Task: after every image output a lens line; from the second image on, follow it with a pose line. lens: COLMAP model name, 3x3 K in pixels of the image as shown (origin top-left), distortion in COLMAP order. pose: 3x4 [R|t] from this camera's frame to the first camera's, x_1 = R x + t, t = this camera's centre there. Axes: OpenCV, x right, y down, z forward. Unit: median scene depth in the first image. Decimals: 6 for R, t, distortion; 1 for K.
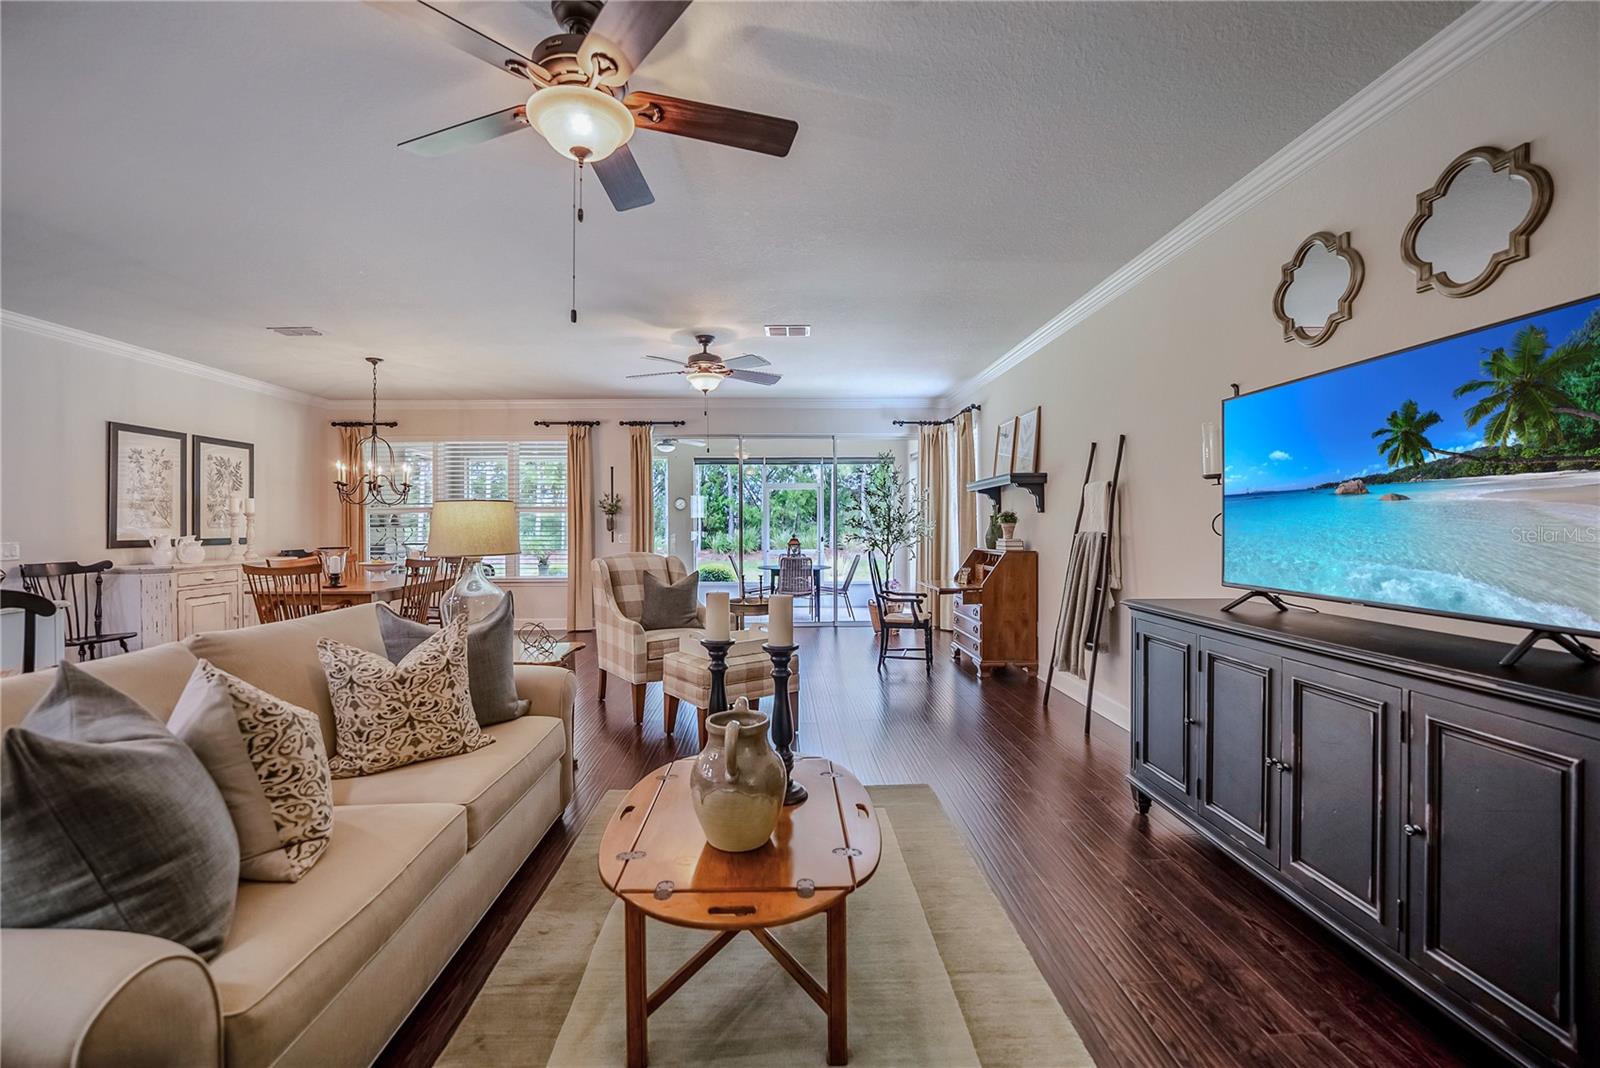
lens RADIAL K [[667.9, 0, 797.7], [0, 667.9, 518.3], [0, 0, 1]] dist [-0.031088, 0.004574]
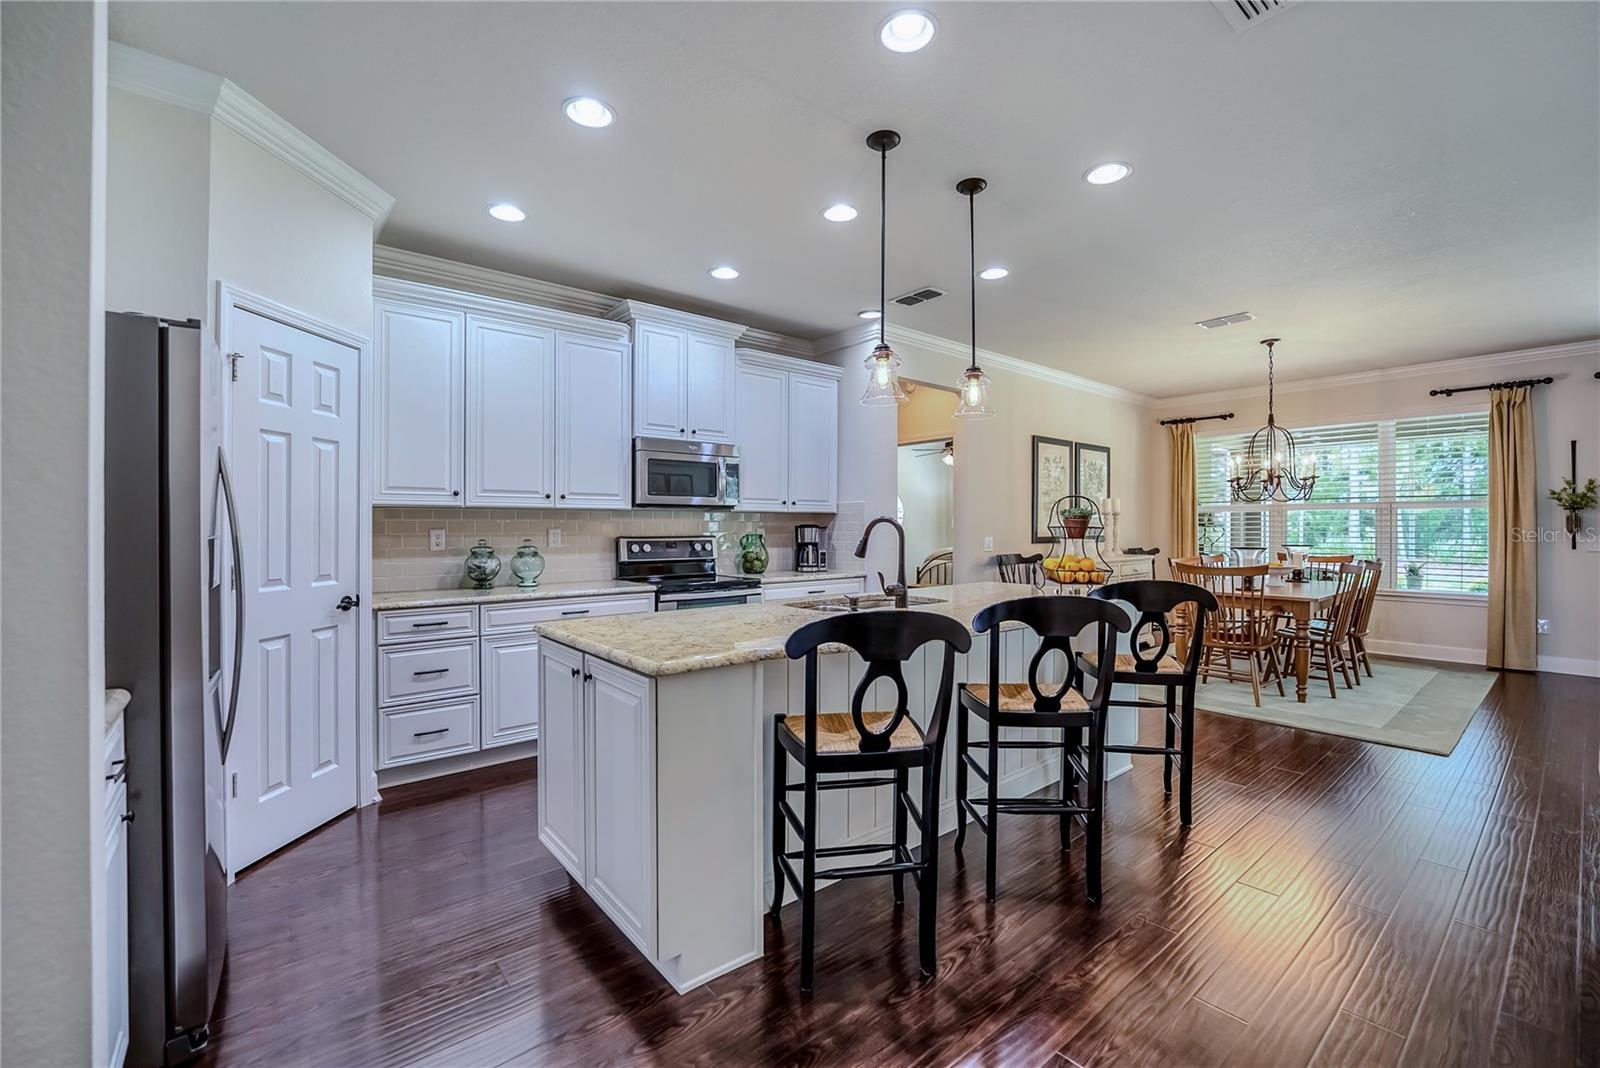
lens RADIAL K [[672.9, 0, 806.3], [0, 672.9, 528.7], [0, 0, 1]] dist [-0.025845, 0.003819]
pose [[0.614667, 0.007344, -0.788752, -0.352544], [0.005033, 0.999900, 0.013232, 0.001360], [0.788770, -0.012103, 0.614569, -0.070387]]
